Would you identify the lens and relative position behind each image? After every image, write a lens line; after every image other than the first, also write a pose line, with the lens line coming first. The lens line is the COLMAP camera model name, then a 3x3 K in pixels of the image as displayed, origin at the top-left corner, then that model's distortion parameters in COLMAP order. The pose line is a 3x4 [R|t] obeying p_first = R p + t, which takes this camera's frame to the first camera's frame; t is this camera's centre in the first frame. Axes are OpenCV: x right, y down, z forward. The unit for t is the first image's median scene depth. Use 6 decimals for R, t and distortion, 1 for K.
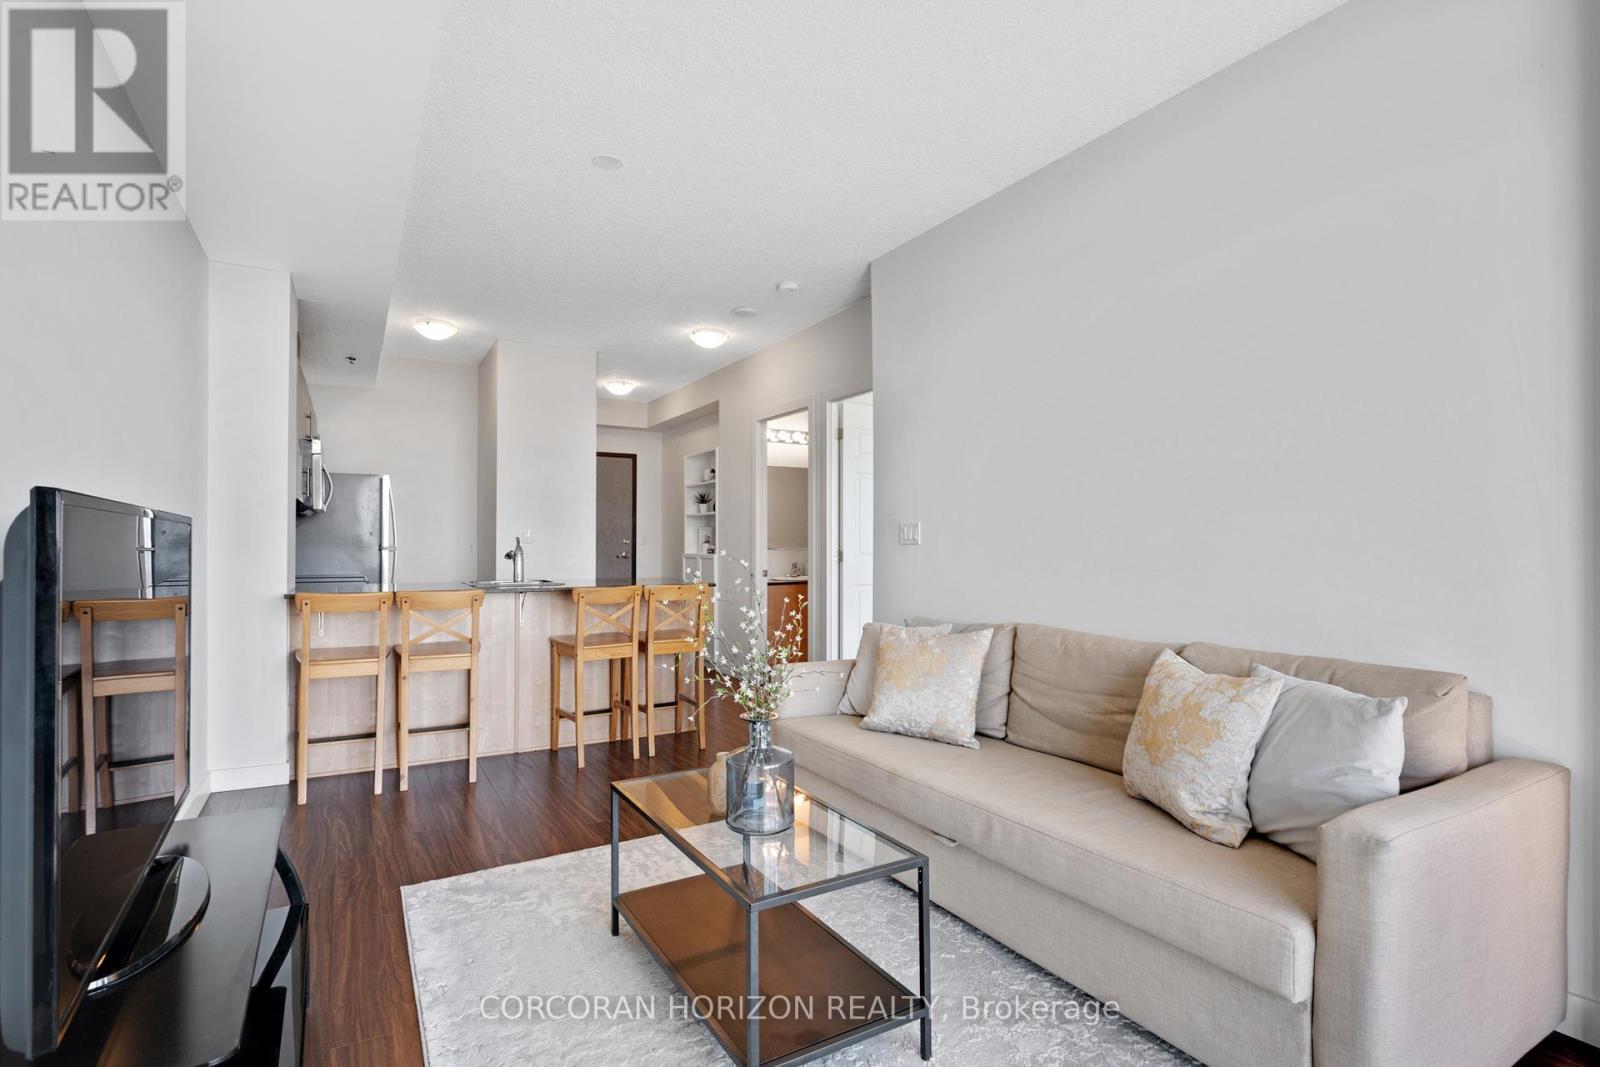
lens RADIAL K [[805.3, 0, 793.5], [0, 805.3, 536.4], [0, 0, 1]] dist [0.023906, 0.000305]
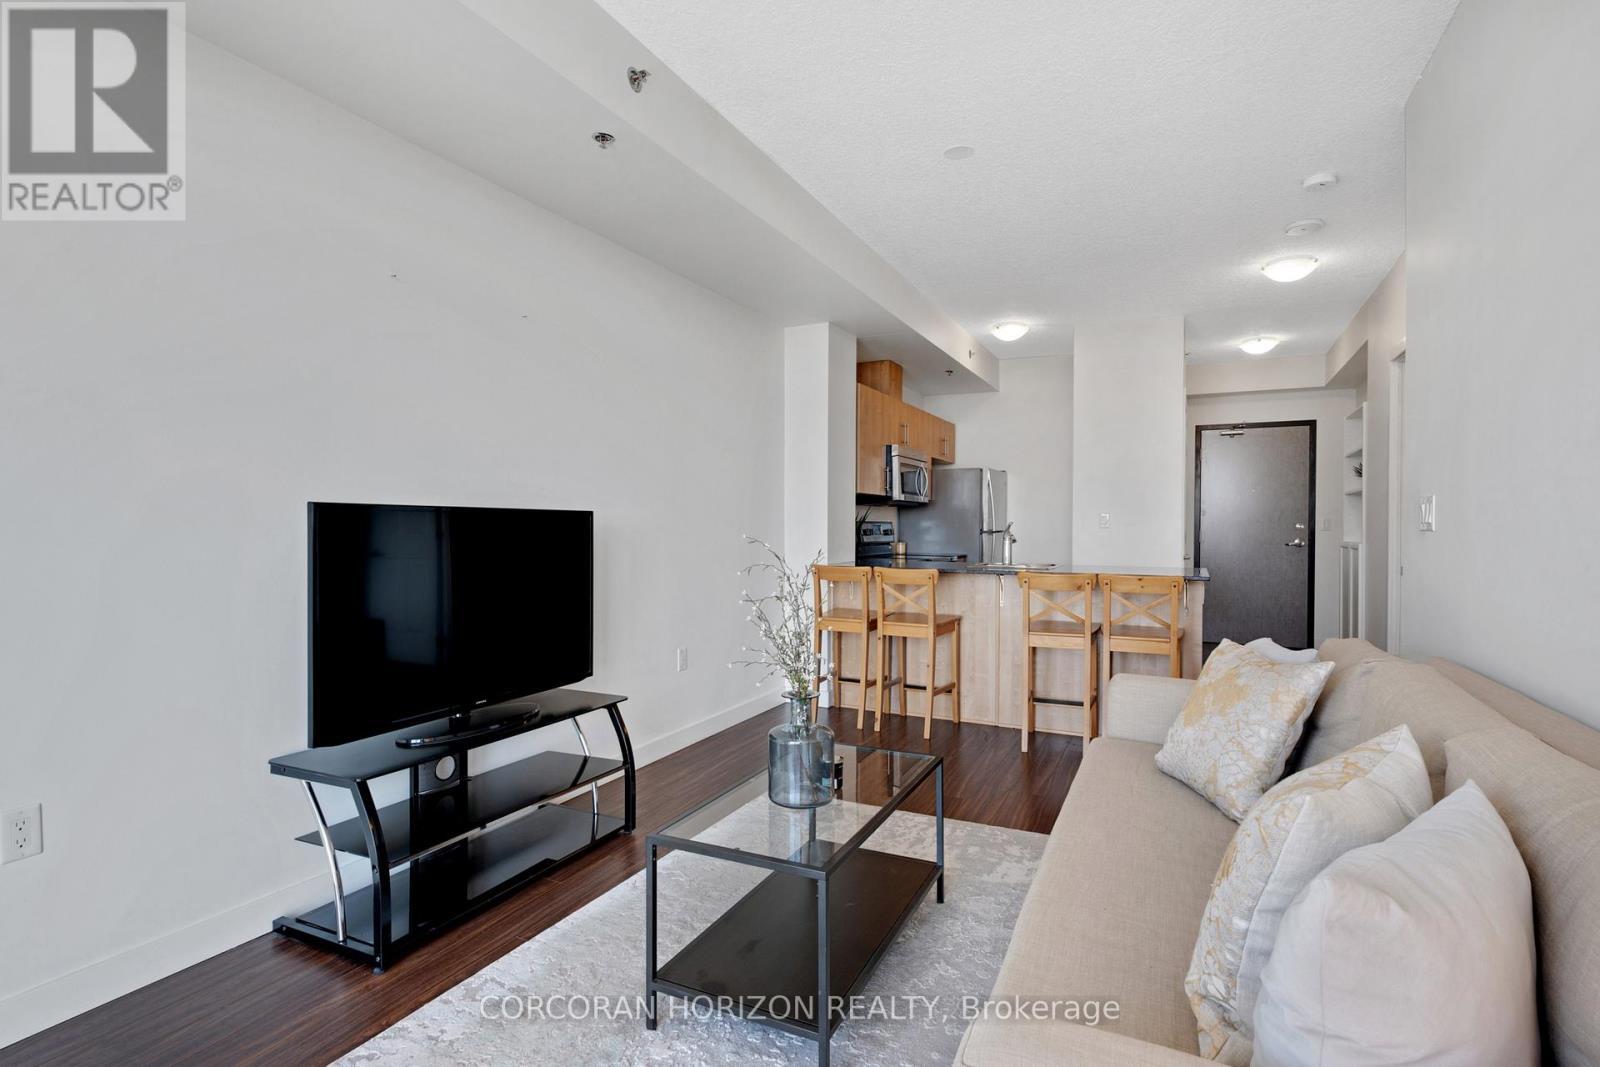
lens RADIAL K [[805.3, 0, 813.6], [0, 805.3, 530.2], [0, 0, 1]] dist [0.023906, 0.000305]
pose [[0.549051, 0.004534, -0.835776, 0.401767], [0.004303, 0.999957, 0.008251, 0.002237], [0.835777, -0.008126, 0.549008, 0.220634]]
